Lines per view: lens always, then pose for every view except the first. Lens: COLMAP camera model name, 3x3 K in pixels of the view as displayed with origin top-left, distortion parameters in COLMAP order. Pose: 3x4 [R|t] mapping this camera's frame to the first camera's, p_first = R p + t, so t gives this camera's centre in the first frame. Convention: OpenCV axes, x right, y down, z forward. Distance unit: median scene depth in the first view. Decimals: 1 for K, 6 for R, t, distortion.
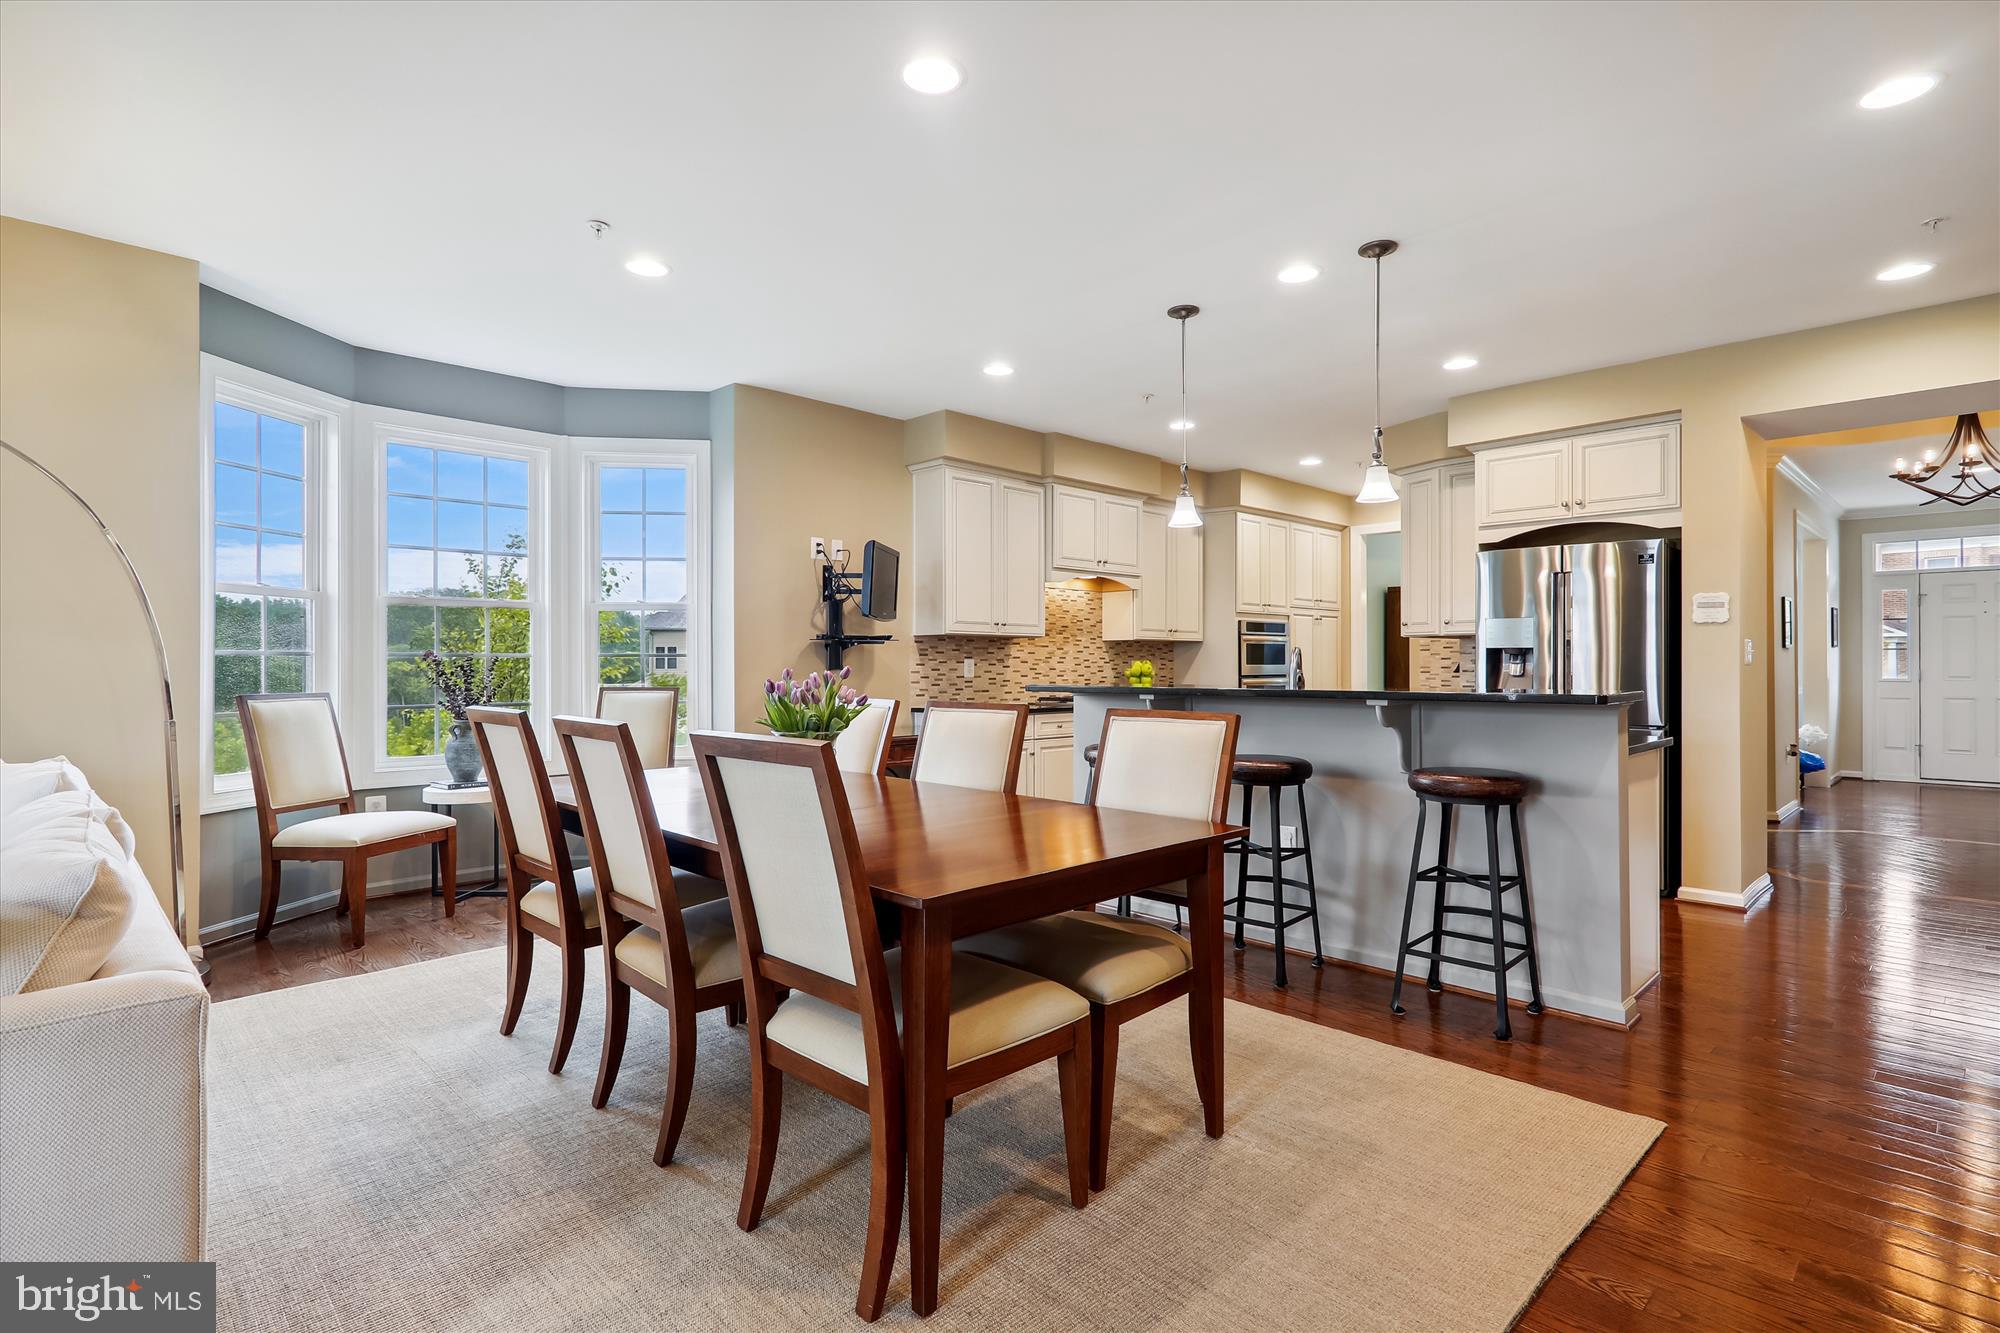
lens RADIAL K [[994.9, 0, 1015.4], [0, 994.9, 658.3], [0, 0, 1]] dist [0.012532, 0.002602]
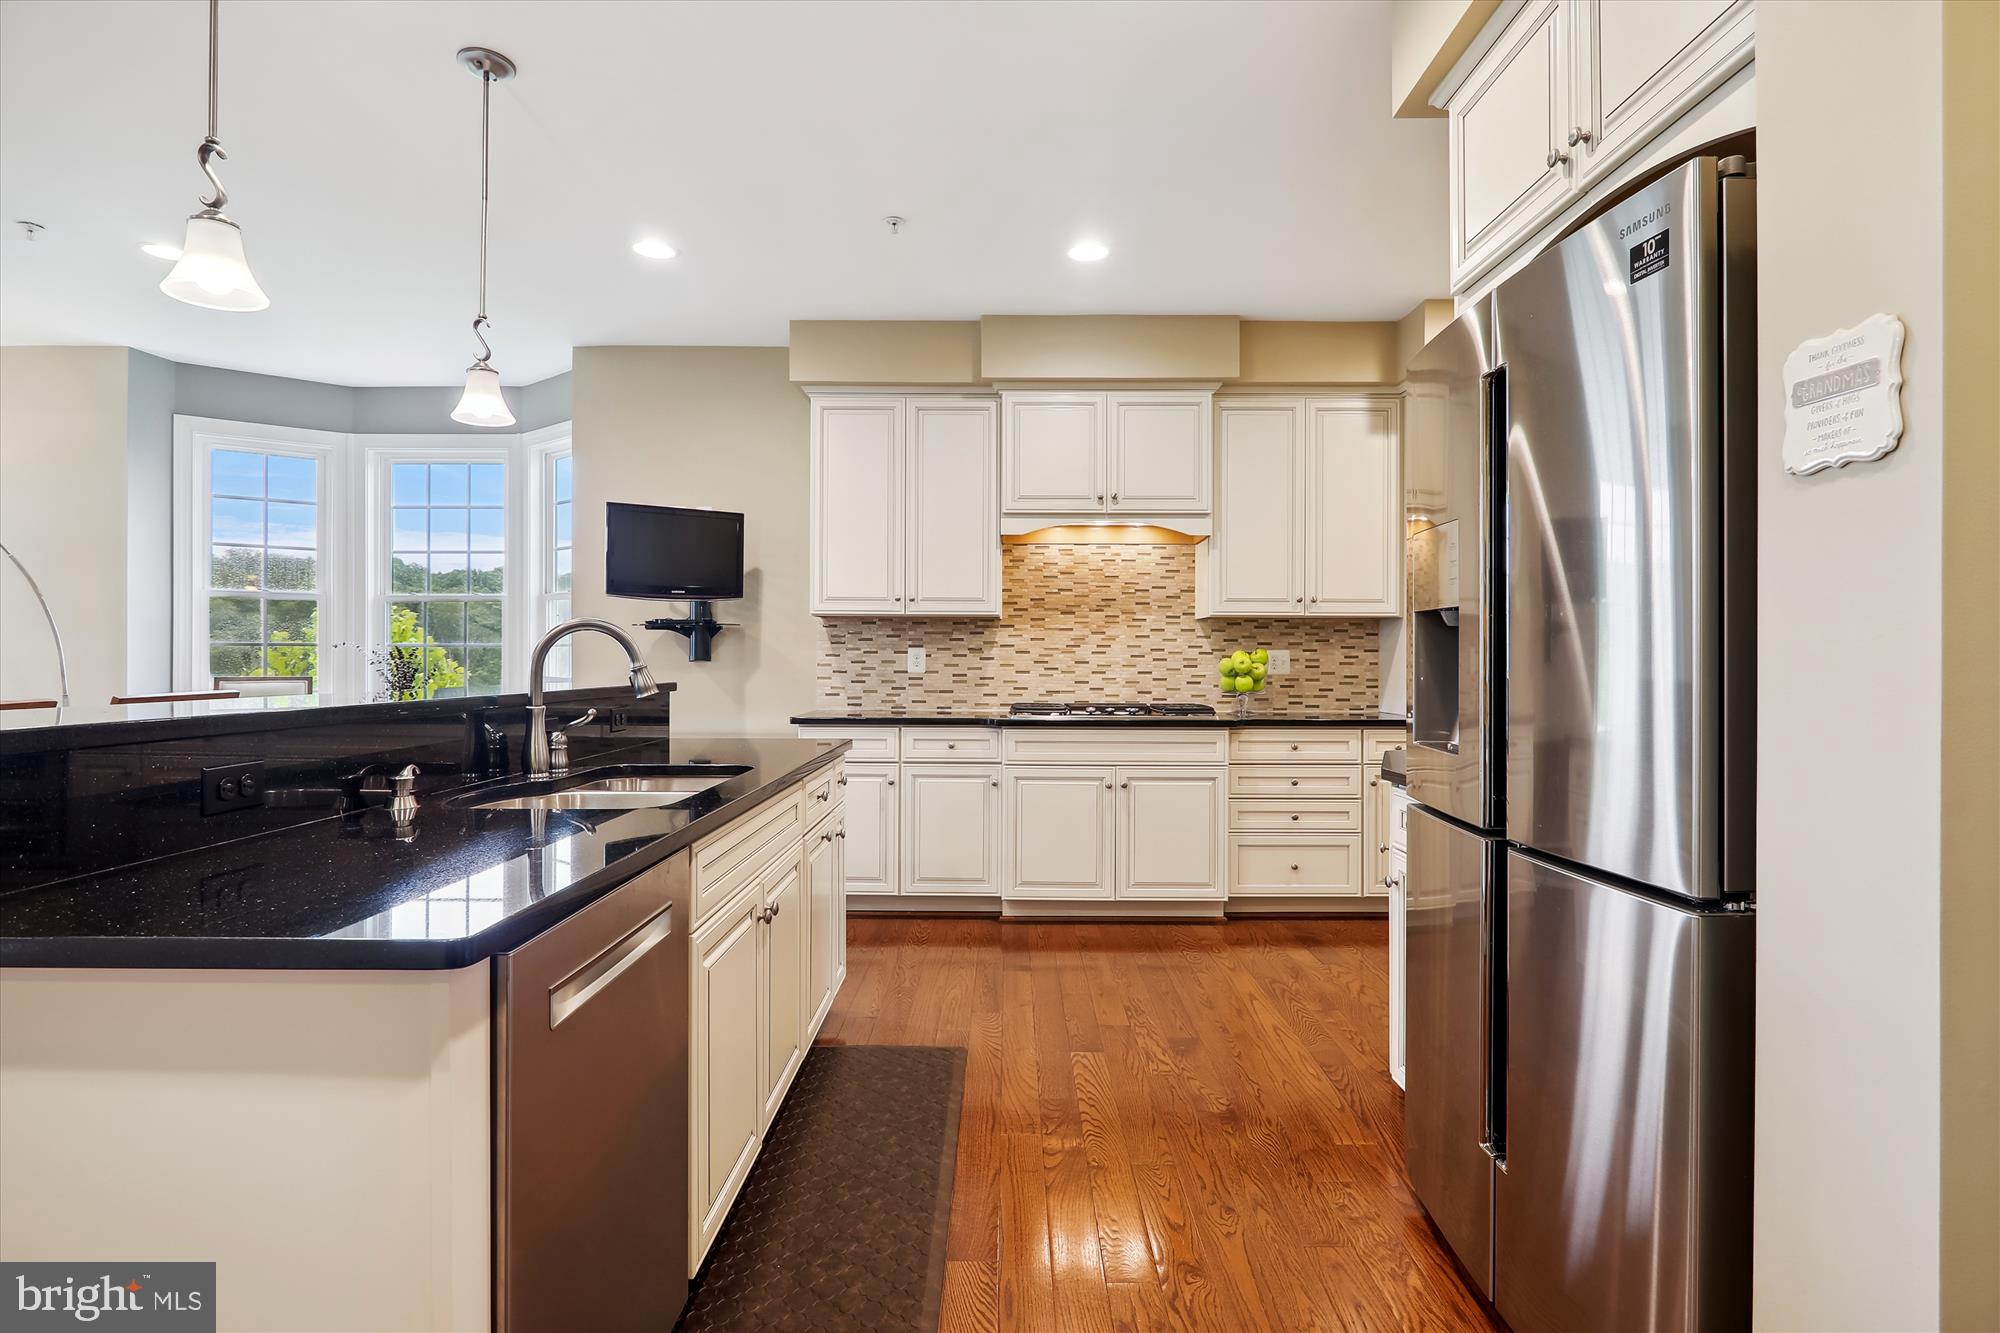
lens RADIAL K [[994.9, 0, 983.1], [0, 994.9, 657.3], [0, 0, 1]] dist [0.012532, 0.002602]
pose [[0.700980, 0.002151, -0.713177, 0.518527], [0.001587, 0.999988, 0.004576, 0.004334], [0.713179, -0.004339, 0.700969, 0.508811]]
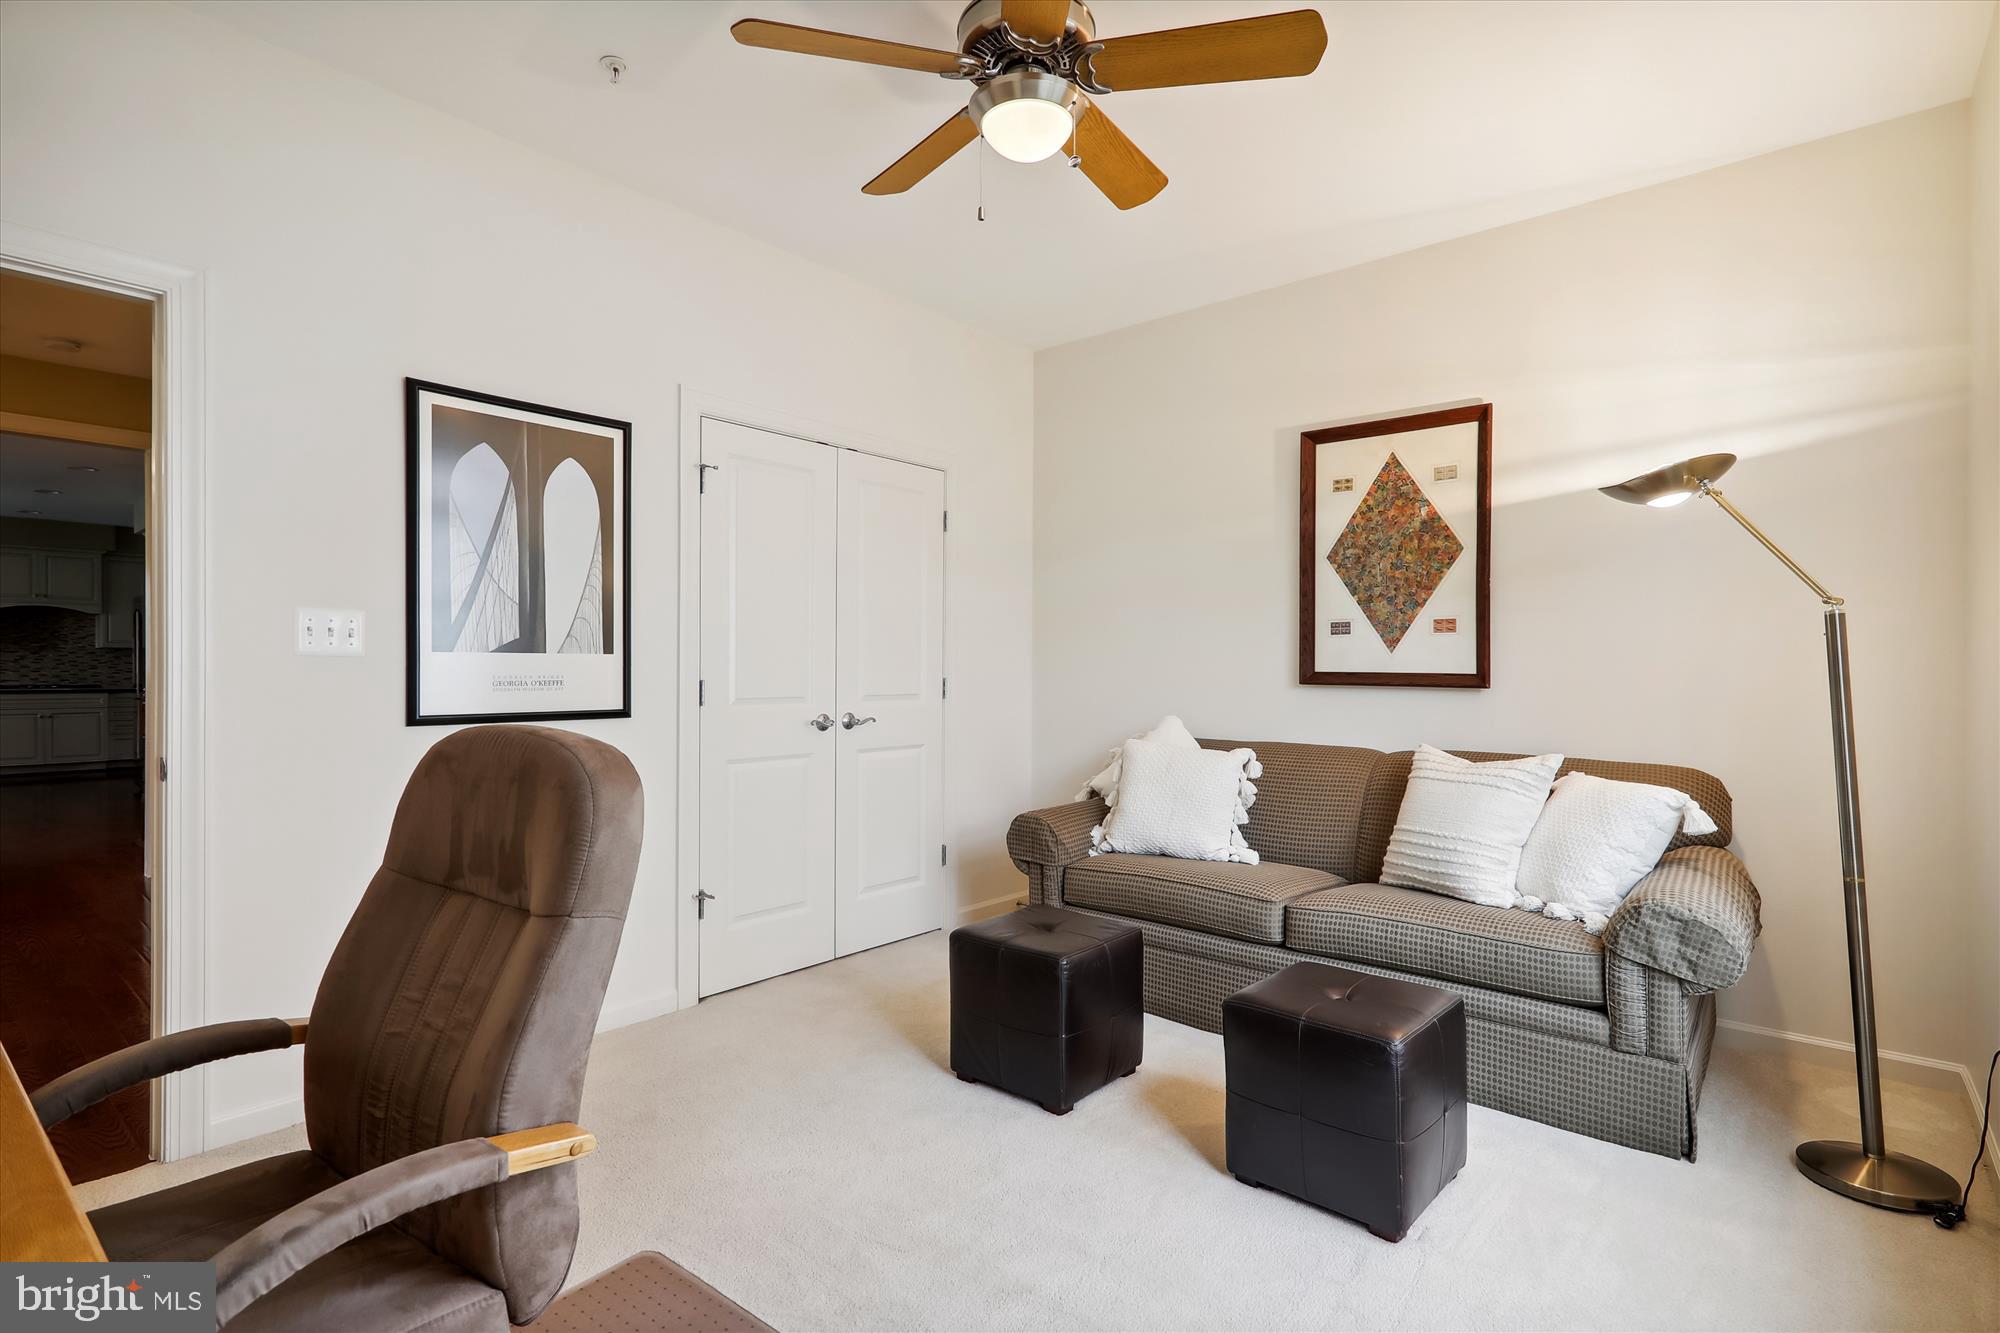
lens RADIAL K [[994.9, 0, 997.6], [0, 994.9, 662.6], [0, 0, 1]] dist [0.012532, 0.002602]
pose [[0.996275, 0.005168, 0.086078, 1.471823], [-0.006044, 0.999933, 0.009921, -0.021168], [-0.086021, -0.010405, 0.996239, -0.683607]]
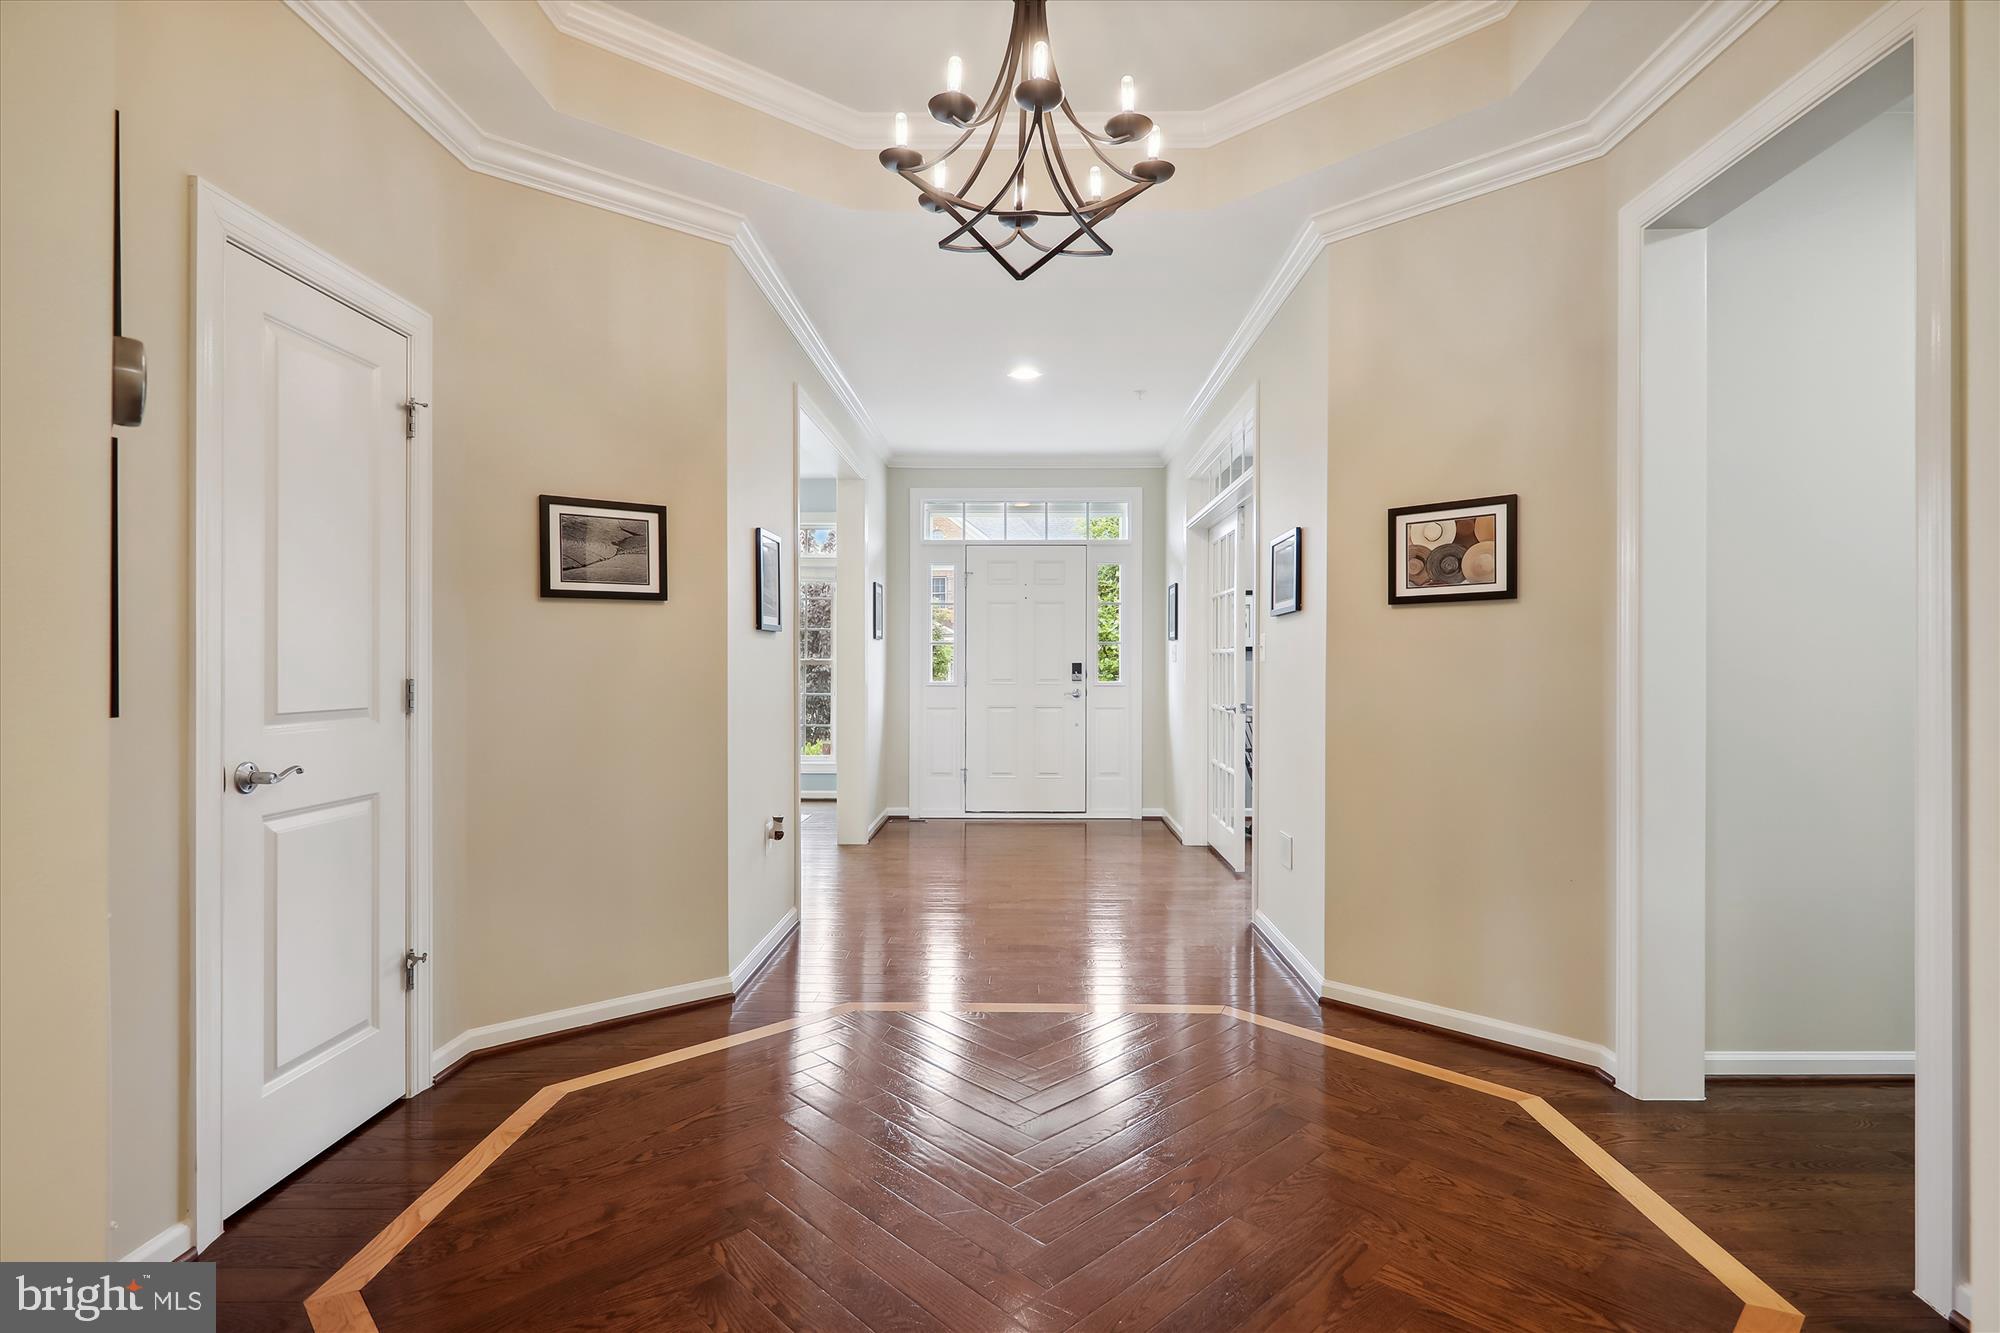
lens RADIAL K [[994.9, 0, 1001.3], [0, 994.9, 665.5], [0, 0, 1]] dist [0.012532, 0.002602]
pose [[0.728491, 0.000696, 0.685056, 0.580131], [-0.005653, 0.999972, 0.004996, 0.004822], [-0.685033, -0.007512, 0.728474, 0.625011]]
